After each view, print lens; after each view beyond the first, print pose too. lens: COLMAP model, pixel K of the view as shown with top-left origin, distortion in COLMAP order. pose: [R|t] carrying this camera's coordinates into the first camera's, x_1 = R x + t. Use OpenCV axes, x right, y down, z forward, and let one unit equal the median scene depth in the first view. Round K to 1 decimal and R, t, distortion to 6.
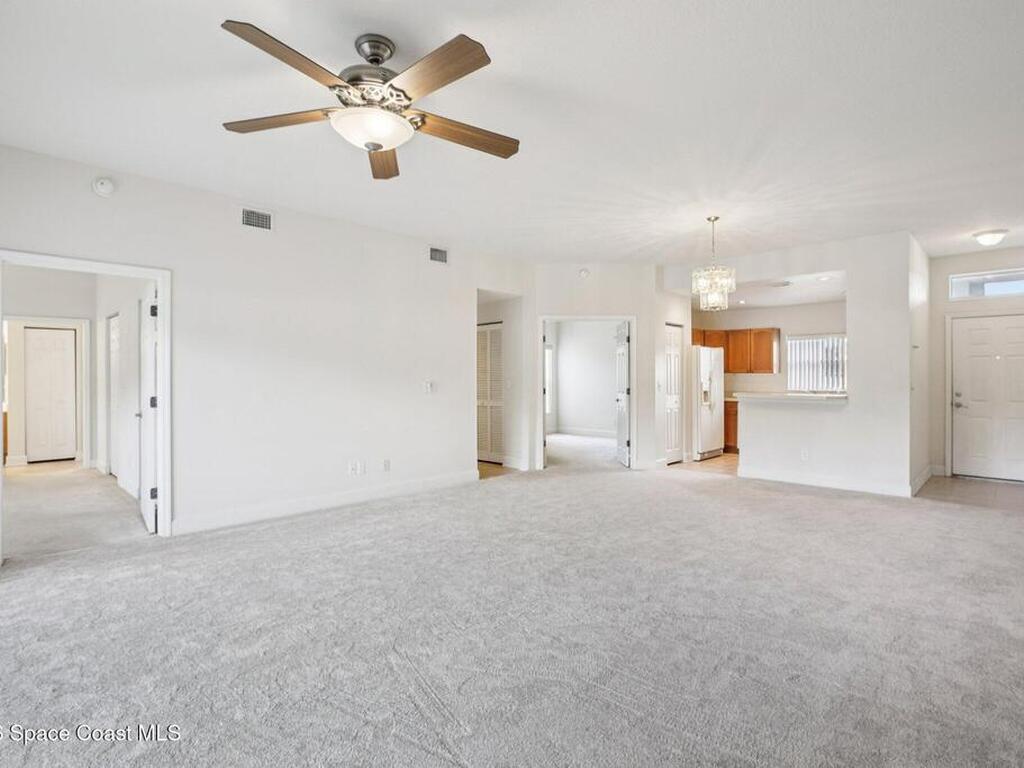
lens RADIAL K [[537.1, 0, 512.0], [0, 537.1, 384.0], [0, 0, 1]] dist [-0.006072, -0.000453]
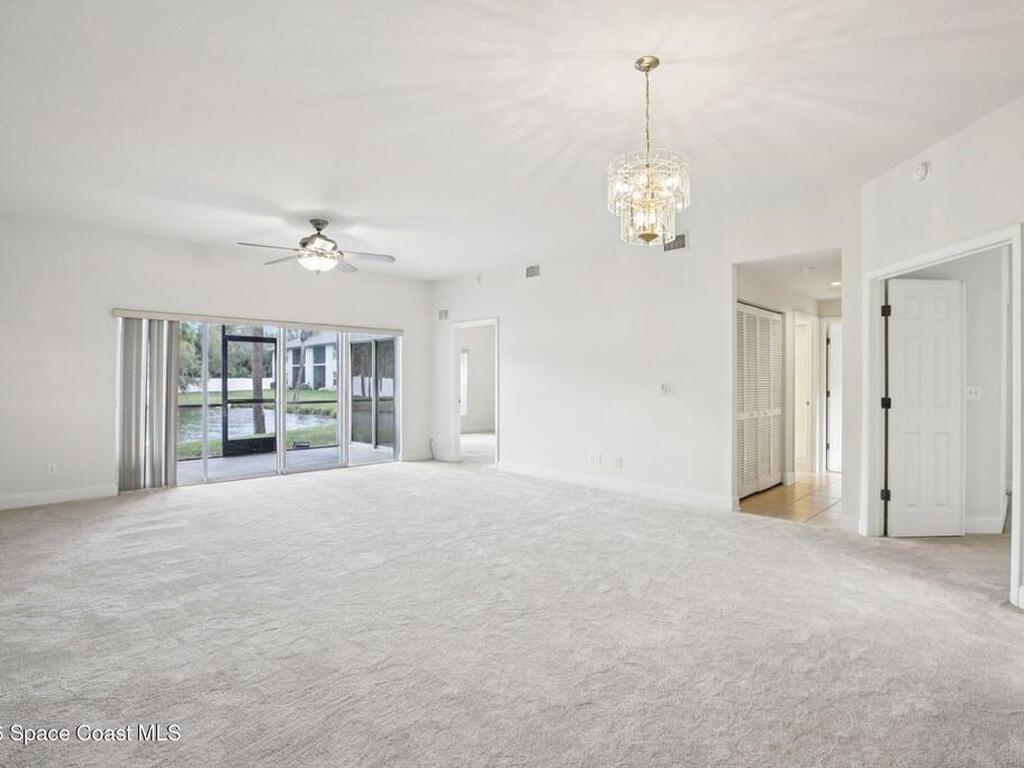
lens RADIAL K [[537.1, 0, 512.0], [0, 537.1, 384.0], [0, 0, 1]] dist [-0.006072, -0.000453]
pose [[-0.068516, 0.008494, -0.997614, 0.829842], [-0.013282, 0.999867, 0.009426, -0.009013], [0.997562, 0.013896, -0.068394, 0.857072]]
